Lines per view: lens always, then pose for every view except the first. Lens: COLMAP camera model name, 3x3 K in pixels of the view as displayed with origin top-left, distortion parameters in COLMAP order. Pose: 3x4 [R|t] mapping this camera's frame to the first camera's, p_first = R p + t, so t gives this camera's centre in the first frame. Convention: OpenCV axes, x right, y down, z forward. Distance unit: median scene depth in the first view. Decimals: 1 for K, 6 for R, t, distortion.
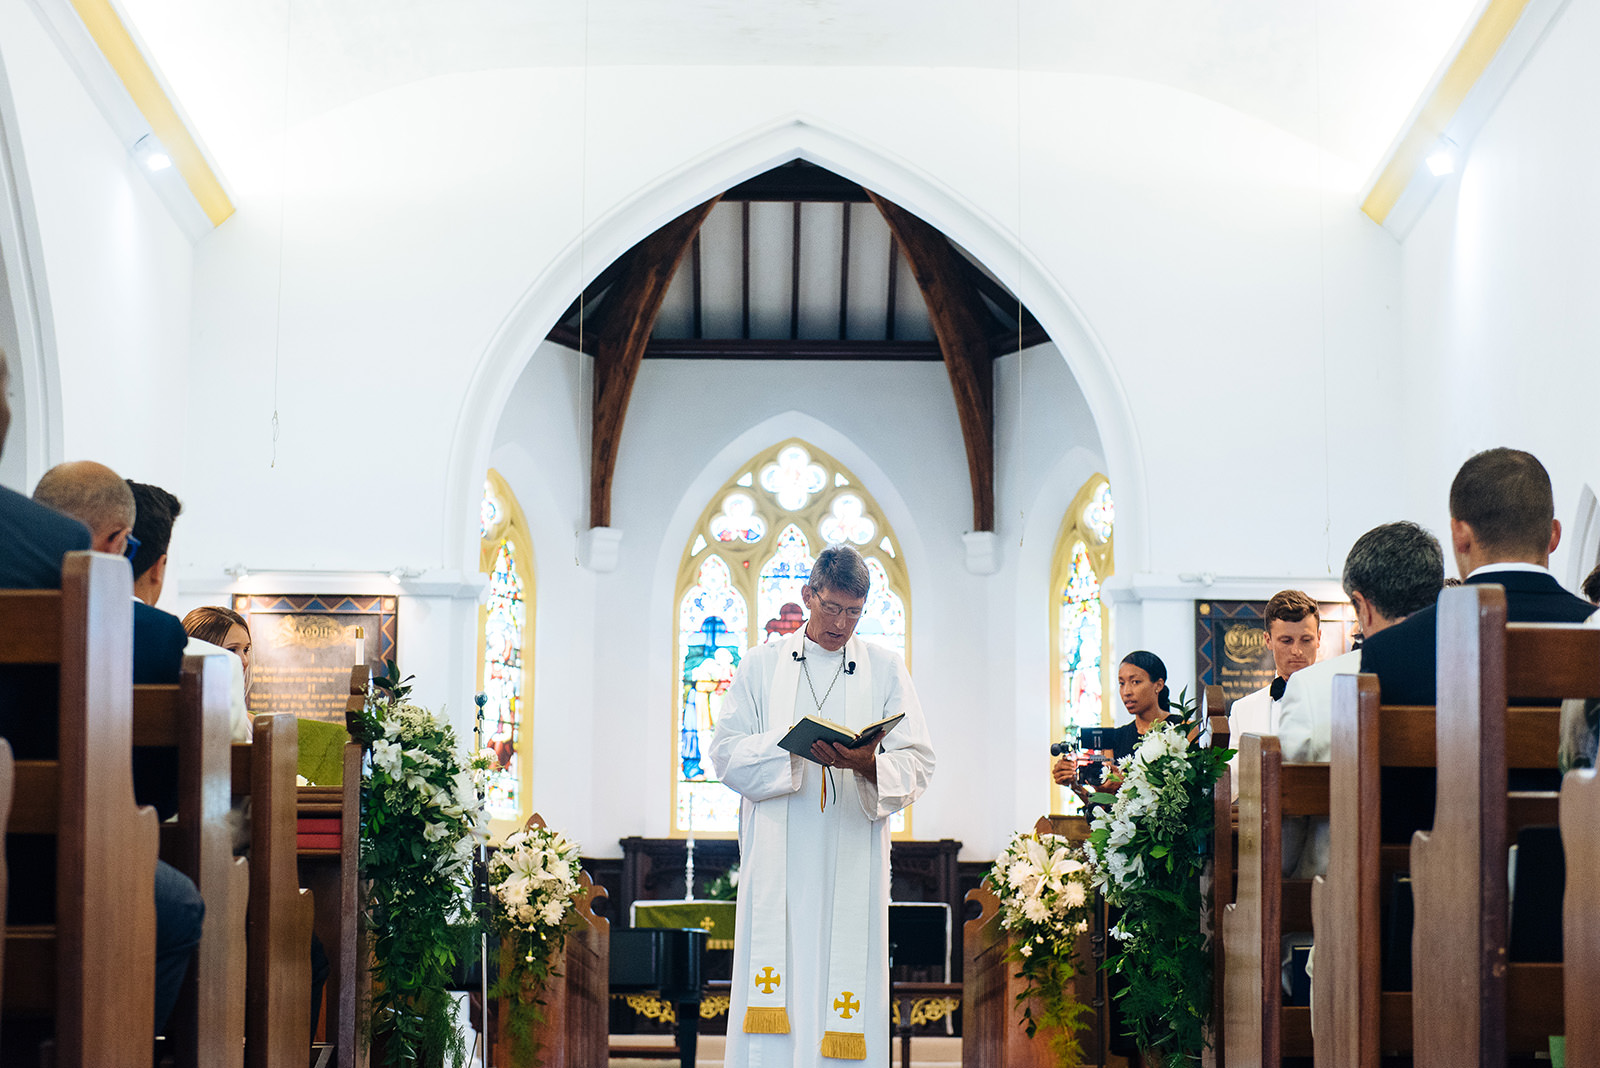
lens RADIAL K [[3265.1, 0, 797.0], [0, 3265.1, 534.5], [0, 0, 1]] dist [-0.044519, 0.000000]
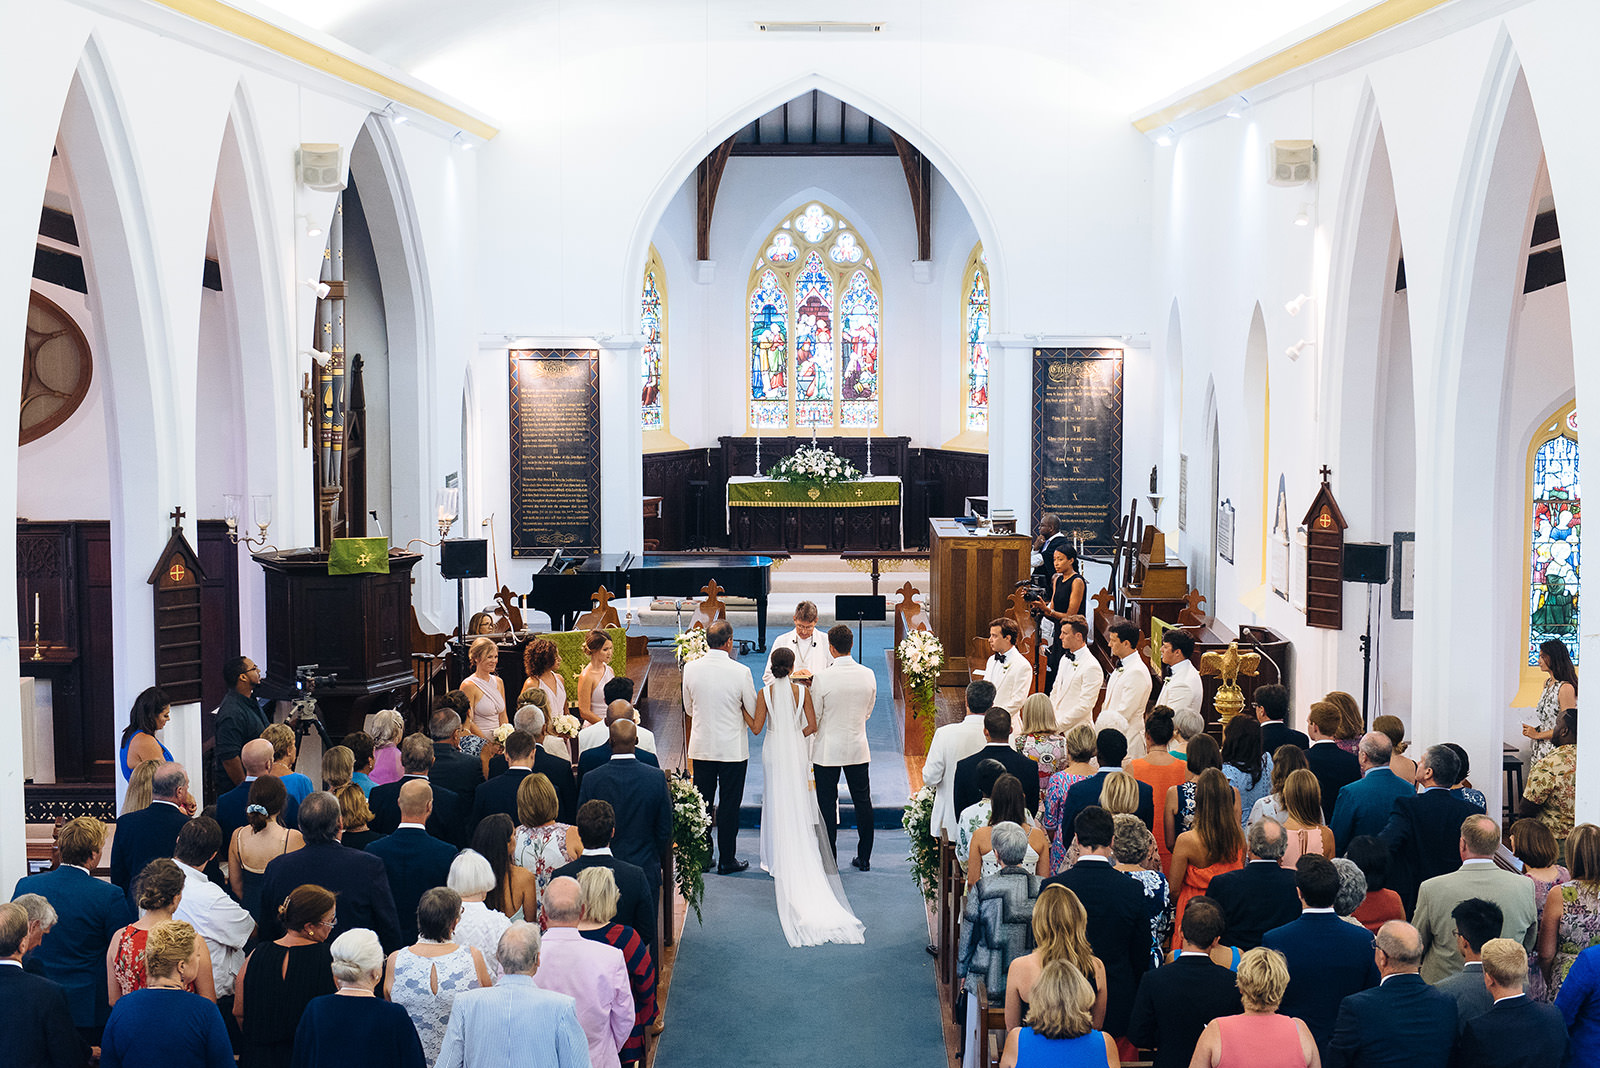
lens RADIAL K [[2603.9, 0, 800.0], [0, 2603.9, 533.9], [0, 0, 1]] dist [-0.019628, 0.000000]
pose [[0.999907, -0.007043, -0.011659, 0.006370], [0.009991, 0.961010, 0.276334, -0.244693], [0.009258, -0.276425, 0.960991, -0.374375]]
